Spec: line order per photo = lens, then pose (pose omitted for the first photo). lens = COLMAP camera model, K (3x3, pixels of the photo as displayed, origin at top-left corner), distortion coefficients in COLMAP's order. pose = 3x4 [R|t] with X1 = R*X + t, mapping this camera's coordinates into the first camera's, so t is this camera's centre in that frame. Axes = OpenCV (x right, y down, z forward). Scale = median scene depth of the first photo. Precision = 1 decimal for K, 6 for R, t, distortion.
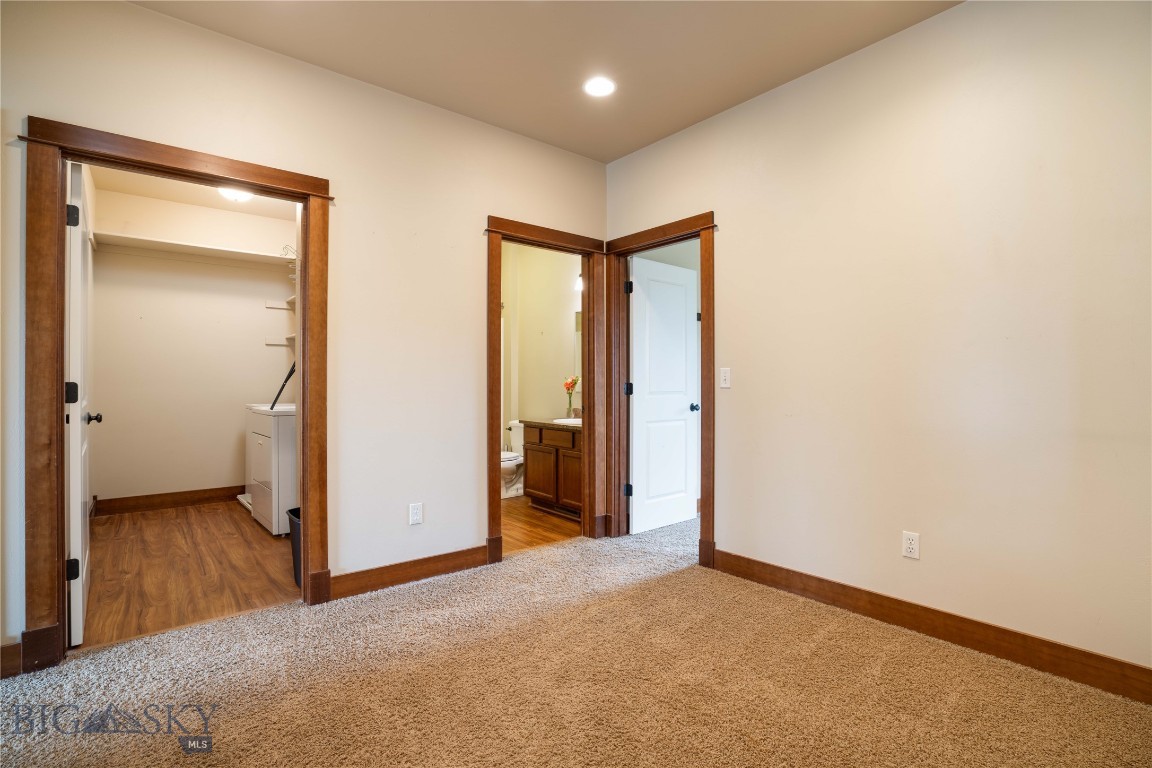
lens RADIAL K [[550.8, 0, 573.1], [0, 550.8, 381.8], [0, 0, 1]] dist [-0.005738, -0.000297]
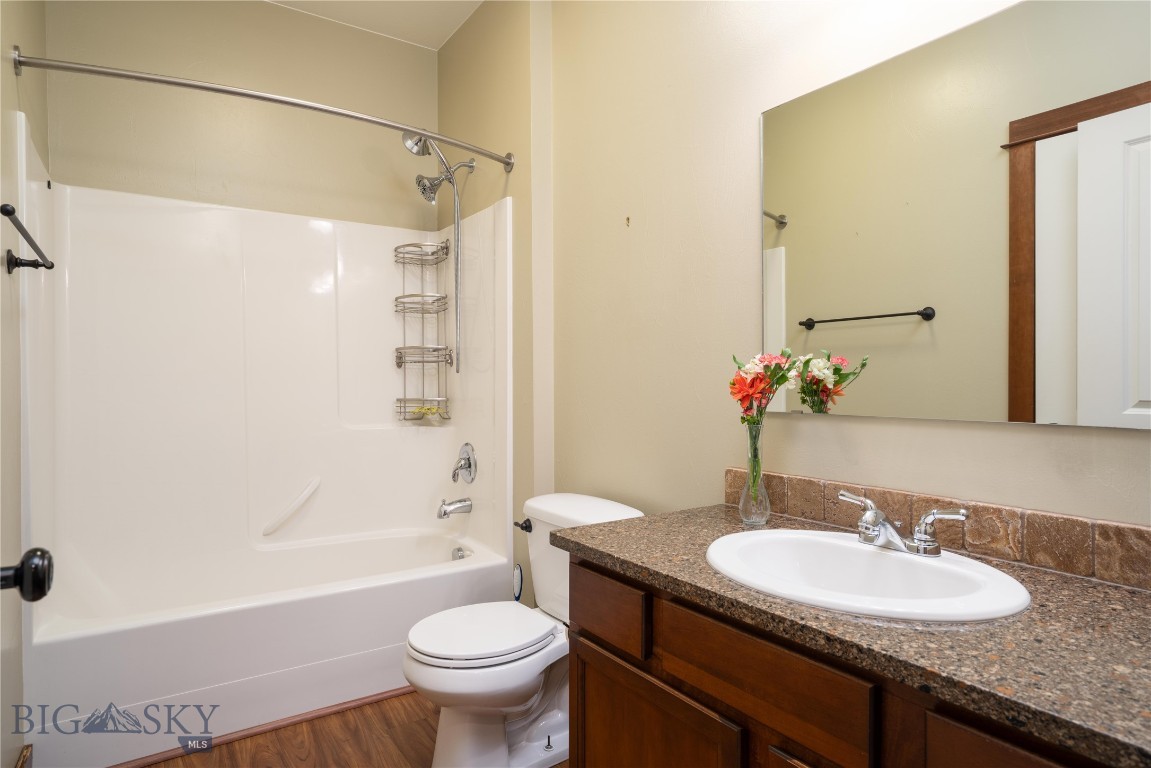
lens RADIAL K [[637.2, 0, 574.8], [0, 637.2, 386.0], [0, 0, 1]] dist [-0.001439, -0.000736]
pose [[0.996161, 0.002587, -0.087498, -0.088591], [-0.002520, 0.999996, 0.000873, 0.007822], [0.087500, -0.000649, 0.996164, 1.011994]]
